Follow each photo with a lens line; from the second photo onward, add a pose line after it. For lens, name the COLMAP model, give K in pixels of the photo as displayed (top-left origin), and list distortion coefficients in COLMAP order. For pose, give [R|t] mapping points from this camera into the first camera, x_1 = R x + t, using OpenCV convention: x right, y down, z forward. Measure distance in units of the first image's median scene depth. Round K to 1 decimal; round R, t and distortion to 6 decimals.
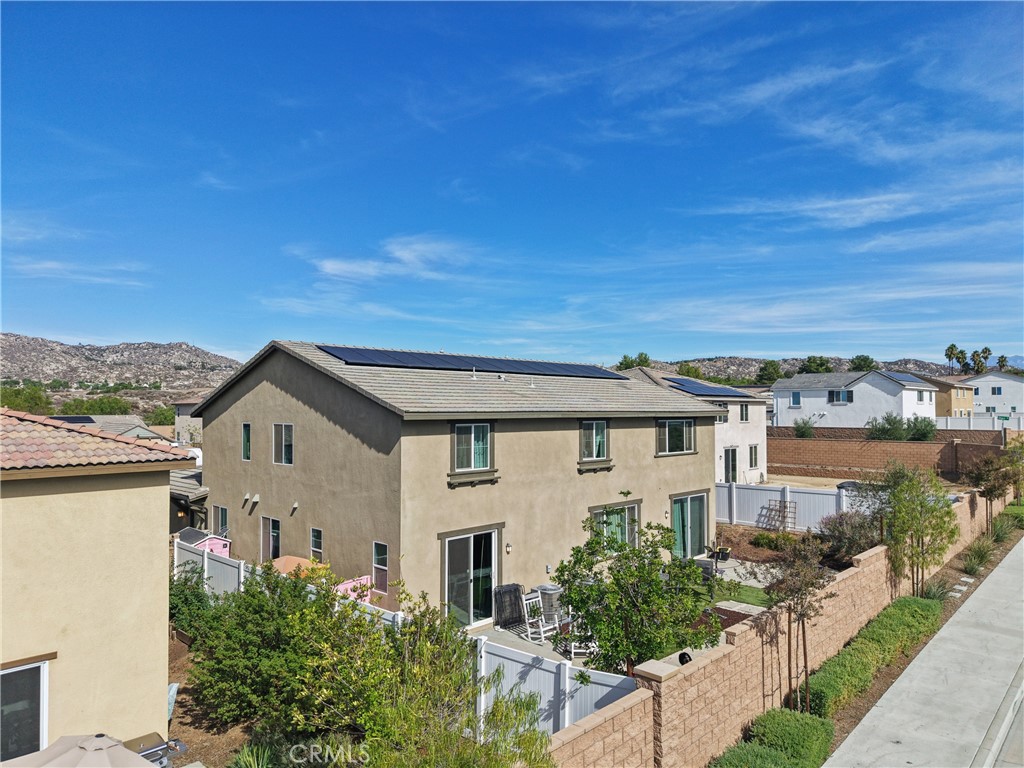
lens RADIAL K [[656.7, 0, 513.9], [0, 656.7, 412.9], [0, 0, 1]] dist [0.003095, -0.003129]
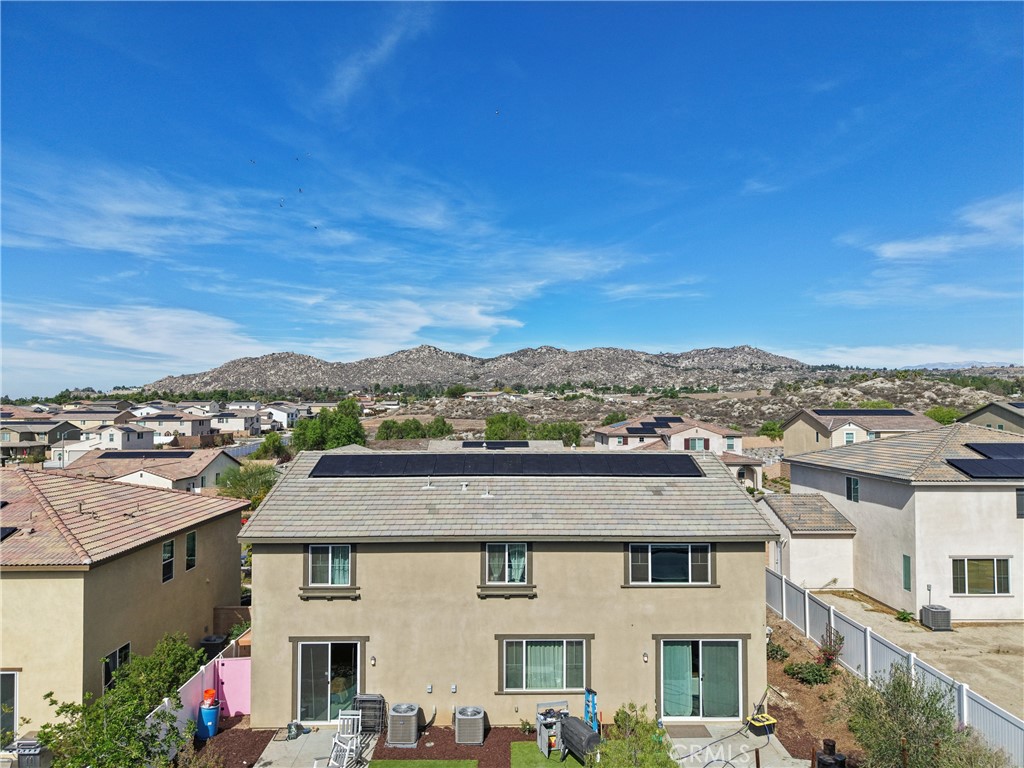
lens RADIAL K [[691.8, 0, 534.0], [0, 691.8, 390.6], [0, 0, 1]] dist [0.024297, -0.025428]
pose [[0.717172, -0.019155, -0.696633, 0.770834], [-0.003807, 0.999500, -0.031403, -0.160723], [0.696885, 0.025173, 0.716740, 0.269413]]
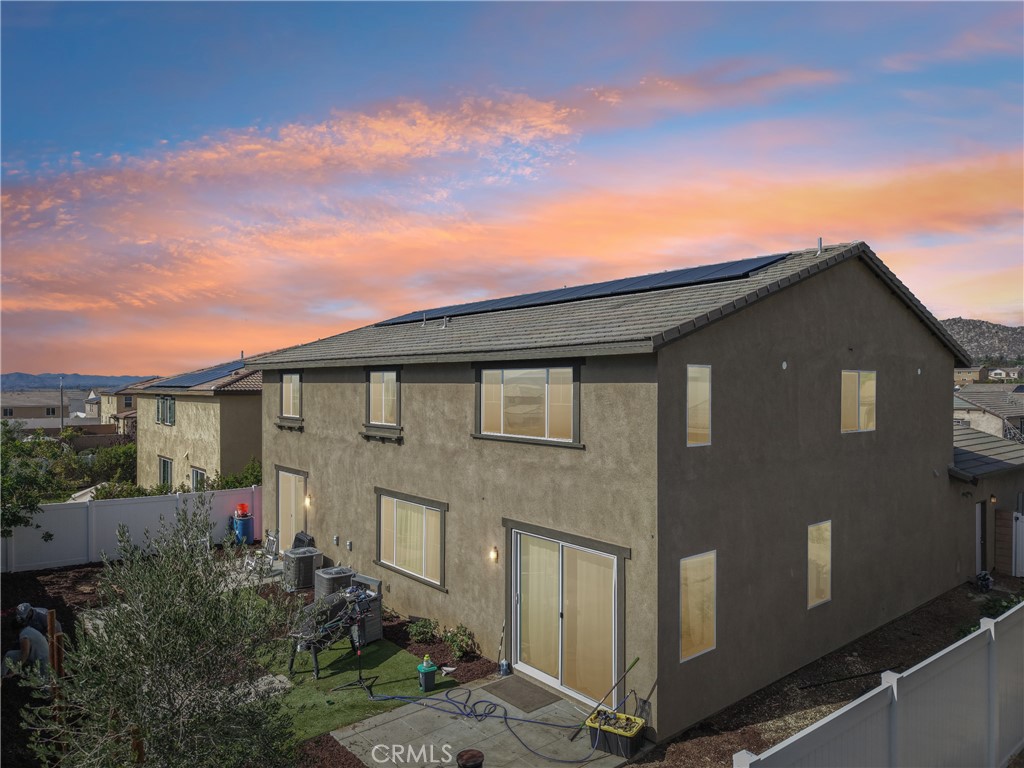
lens RADIAL K [[699.8, 0, 512.0], [0, 699.8, 384.0], [0, 0, 1]] dist [0.004592, 0.002977]
pose [[-0.120528, -0.005689, -0.992694, 0.795324], [-0.002859, 0.999981, -0.005384, 0.026678], [0.992706, 0.002189, -0.120542, 1.115059]]
